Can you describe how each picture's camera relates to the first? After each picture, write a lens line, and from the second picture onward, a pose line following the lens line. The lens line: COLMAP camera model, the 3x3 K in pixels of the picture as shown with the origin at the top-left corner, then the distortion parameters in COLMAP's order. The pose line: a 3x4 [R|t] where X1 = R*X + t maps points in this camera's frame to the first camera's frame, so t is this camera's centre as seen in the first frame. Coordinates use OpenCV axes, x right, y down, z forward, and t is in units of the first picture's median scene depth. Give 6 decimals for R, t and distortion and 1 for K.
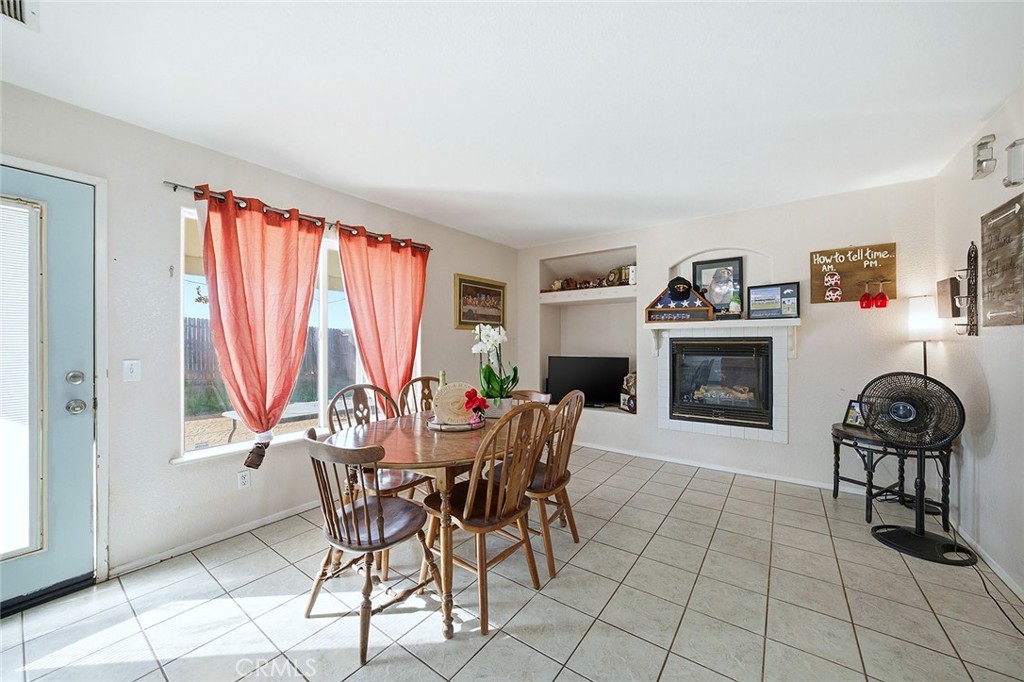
lens RADIAL K [[371.3, 0, 510.1], [0, 371.3, 341.3], [0, 0, 1]] dist [-0.019482, 0.002358]
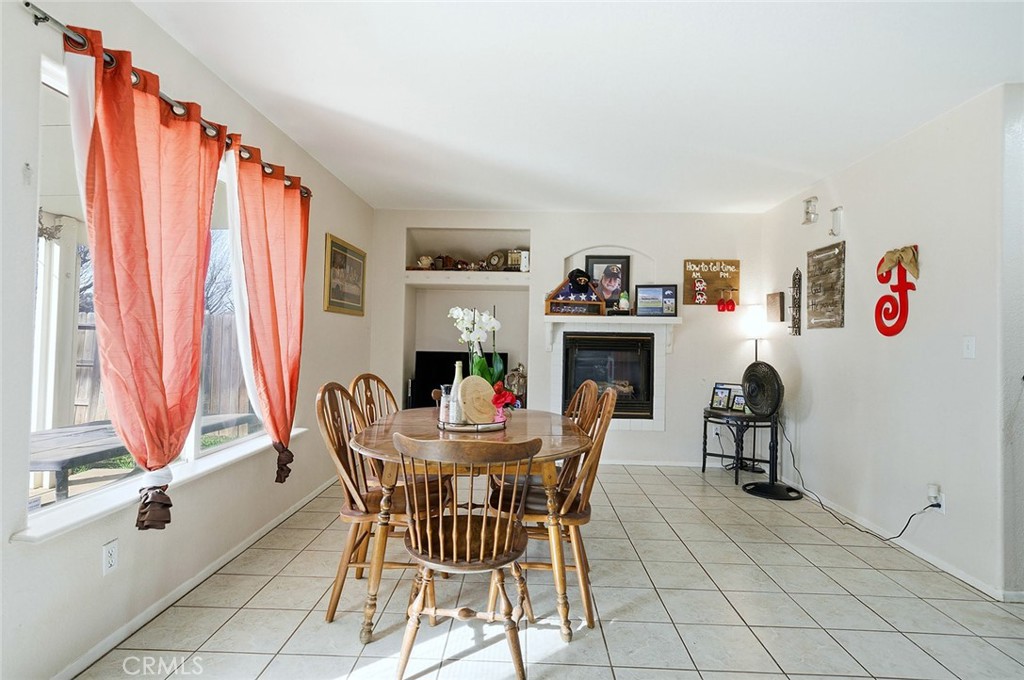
lens RADIAL K [[499.5, 0, 507.7], [0, 499.5, 333.9], [0, 0, 1]] dist [-0.001858, 0.001878]
pose [[0.833328, 0.025860, 0.552174, -0.464016], [-0.022280, 0.999665, -0.013194, 0.019027], [-0.552330, -0.001307, 0.833624, 0.008962]]
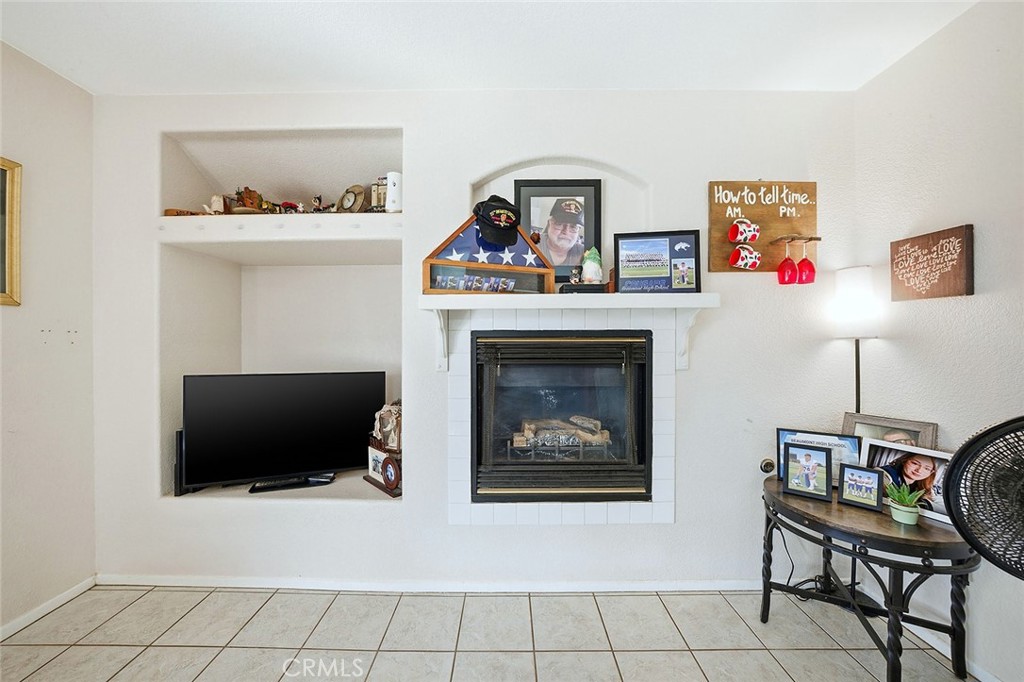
lens RADIAL K [[360.8, 0, 511.8], [0, 360.8, 343.4], [0, 0, 1]] dist [-0.020705, 0.001959]
pose [[0.804611, 0.000784, 0.593801, 0.232568], [-0.002456, 0.999995, 0.002006, 0.006452], [-0.593797, -0.003073, 0.804609, 0.698602]]
